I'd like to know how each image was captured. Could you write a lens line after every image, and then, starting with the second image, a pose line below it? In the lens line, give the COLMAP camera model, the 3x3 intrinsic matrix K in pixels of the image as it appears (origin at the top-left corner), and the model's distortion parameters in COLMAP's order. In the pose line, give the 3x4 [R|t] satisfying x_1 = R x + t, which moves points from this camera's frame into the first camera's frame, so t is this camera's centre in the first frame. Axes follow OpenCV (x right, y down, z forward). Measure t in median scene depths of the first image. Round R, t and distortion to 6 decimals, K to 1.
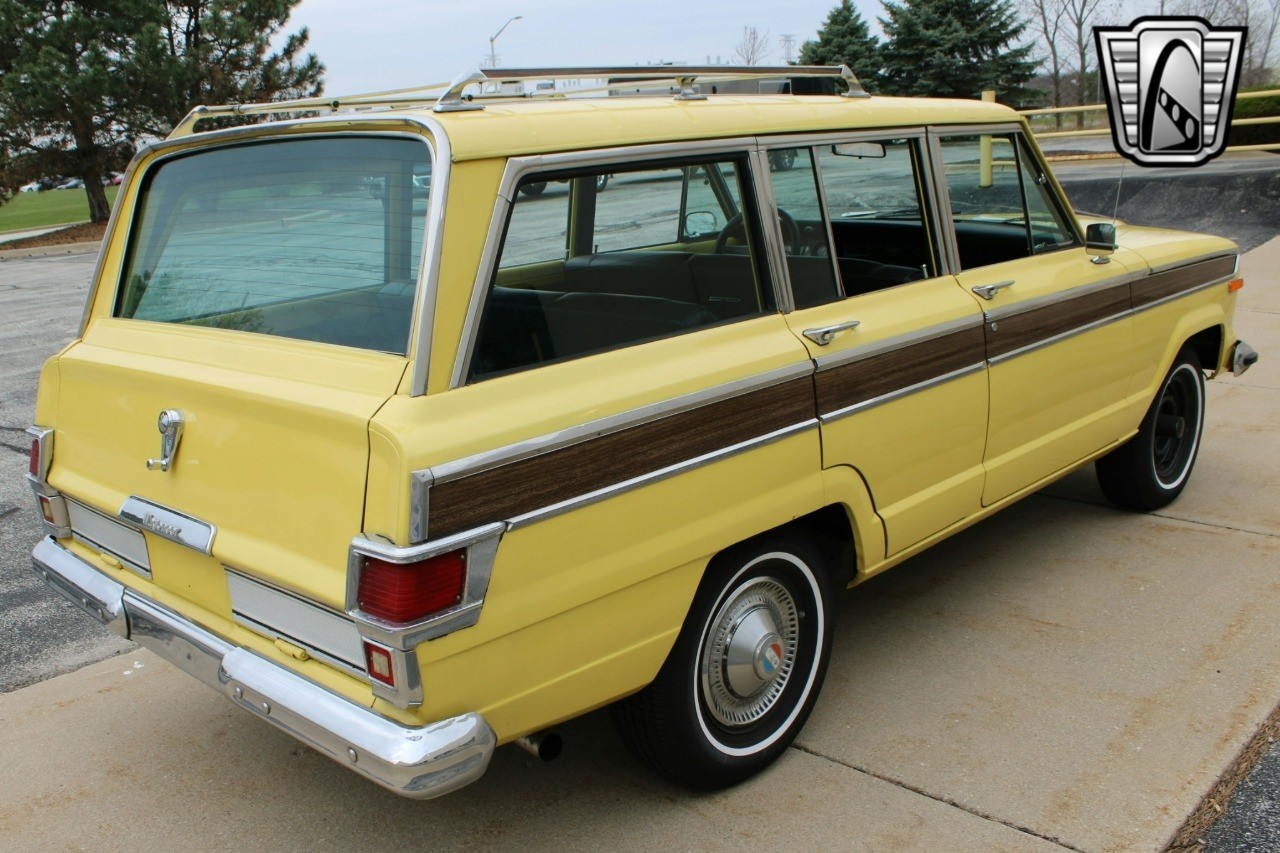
lens RADIAL K [[1187.3, 0, 580.8], [0, 1187.3, 442.2], [0, 0, 1]] dist [-0.097660, 0.000000]
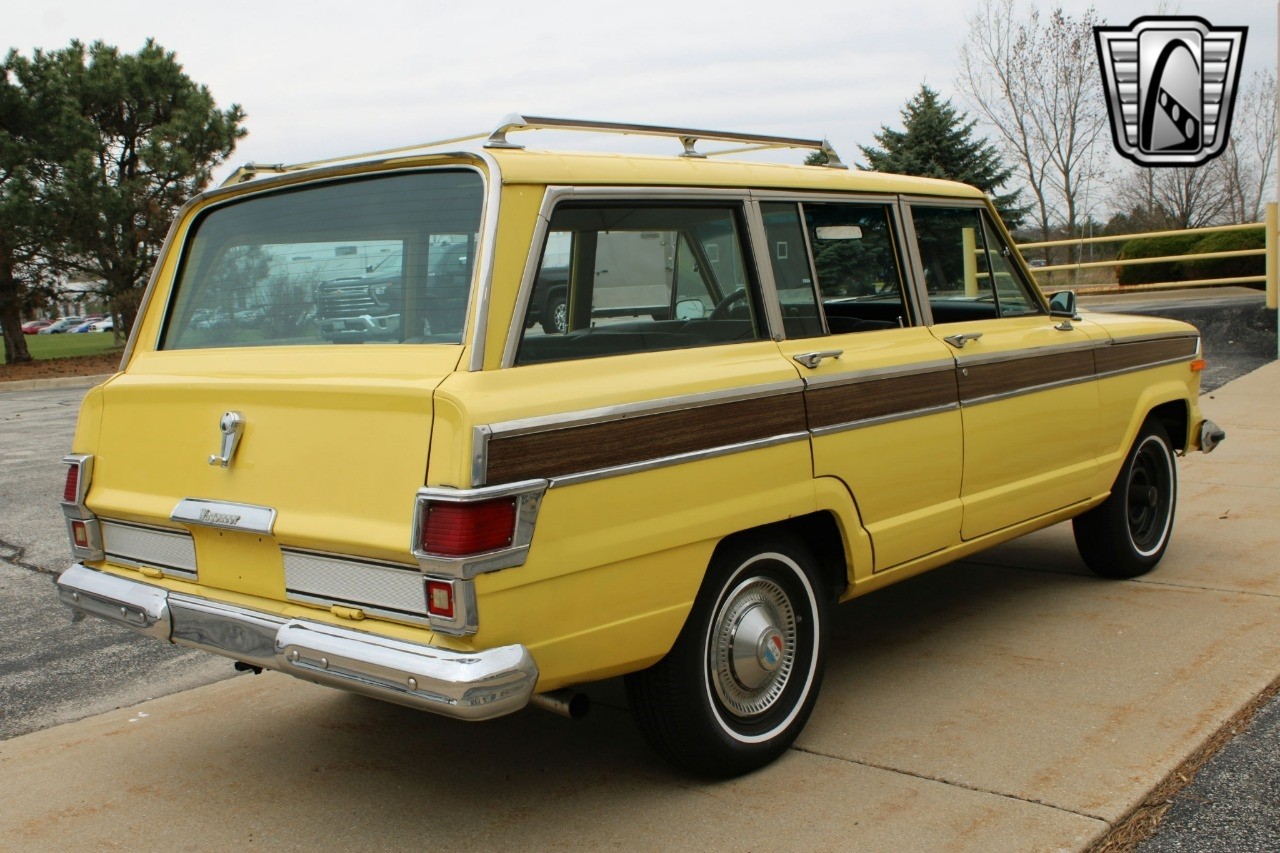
lens RADIAL K [[1320.0, 0, 638.7], [0, 1320.0, 414.9], [0, 0, 1]] dist [-0.087737, 0.000000]
pose [[0.997175, 0.003426, 0.075039, -0.050220], [0.008571, 0.987245, -0.158978, 0.146975], [-0.074626, 0.159172, 0.984426, -0.204884]]
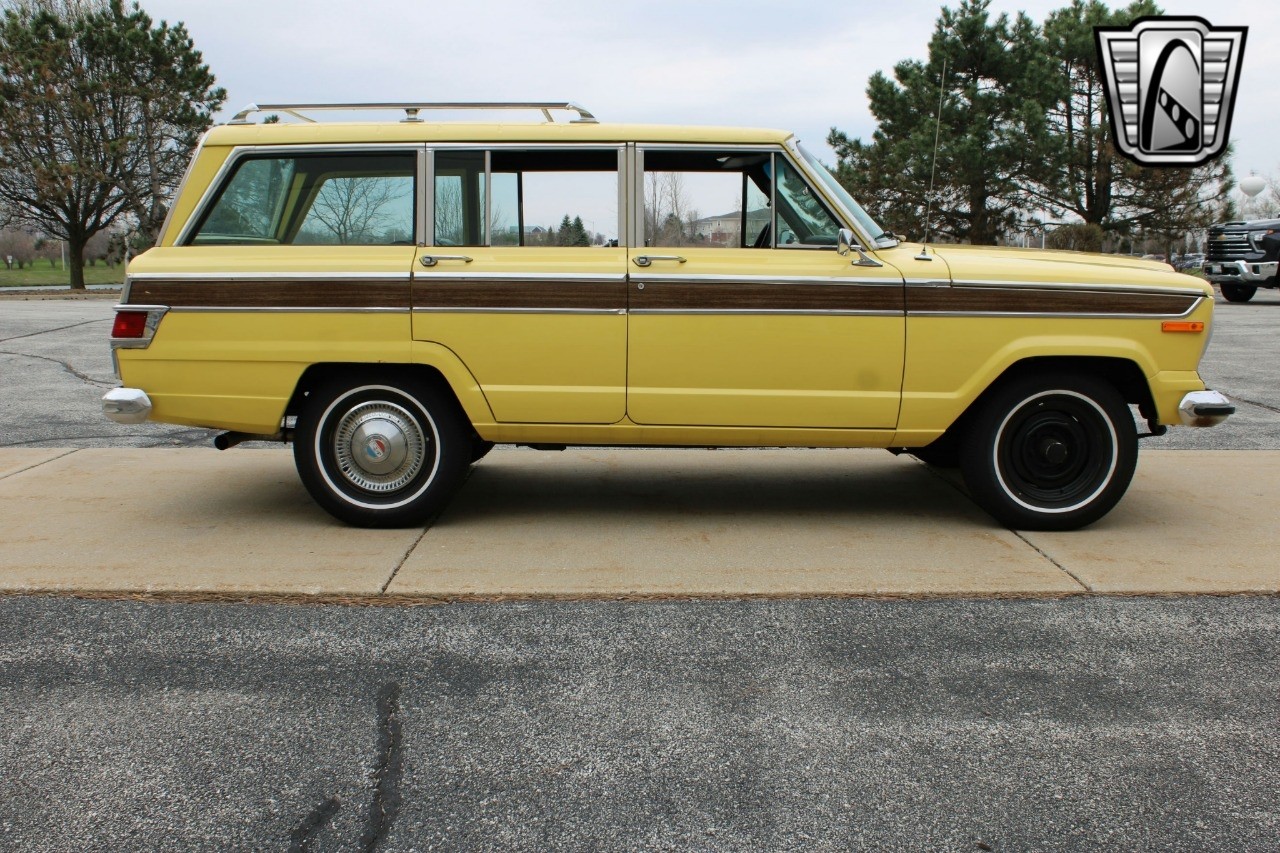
lens RADIAL K [[1219.1, 0, 648.9], [0, 1219.1, 418.1], [0, 0, 1]] dist [-0.055070, 0.000000]
pose [[0.721577, 0.153741, -0.675049, 1.455371], [-0.216768, 0.976178, -0.009387, 0.066839], [0.657525, 0.153103, 0.737713, -0.015051]]
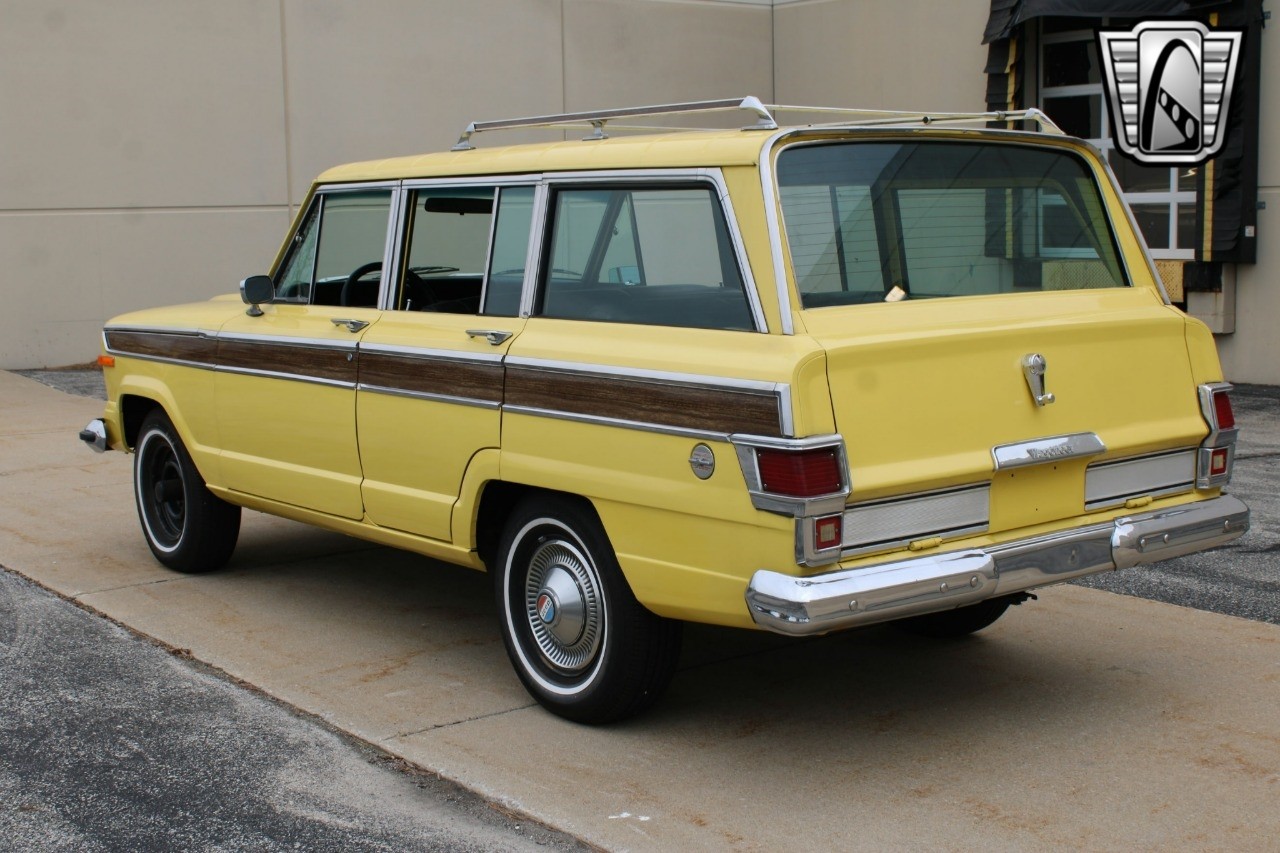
lens RADIAL K [[1792.6, 0, 631.3], [0, 1792.6, 422.8], [0, 0, 1]] dist [0.009607, 0.000000]
pose [[0.091946, -0.056046, 0.994185, -1.834993], [0.247520, 0.968364, 0.031699, -0.098249], [-0.964510, 0.243166, 0.102910, 1.024530]]
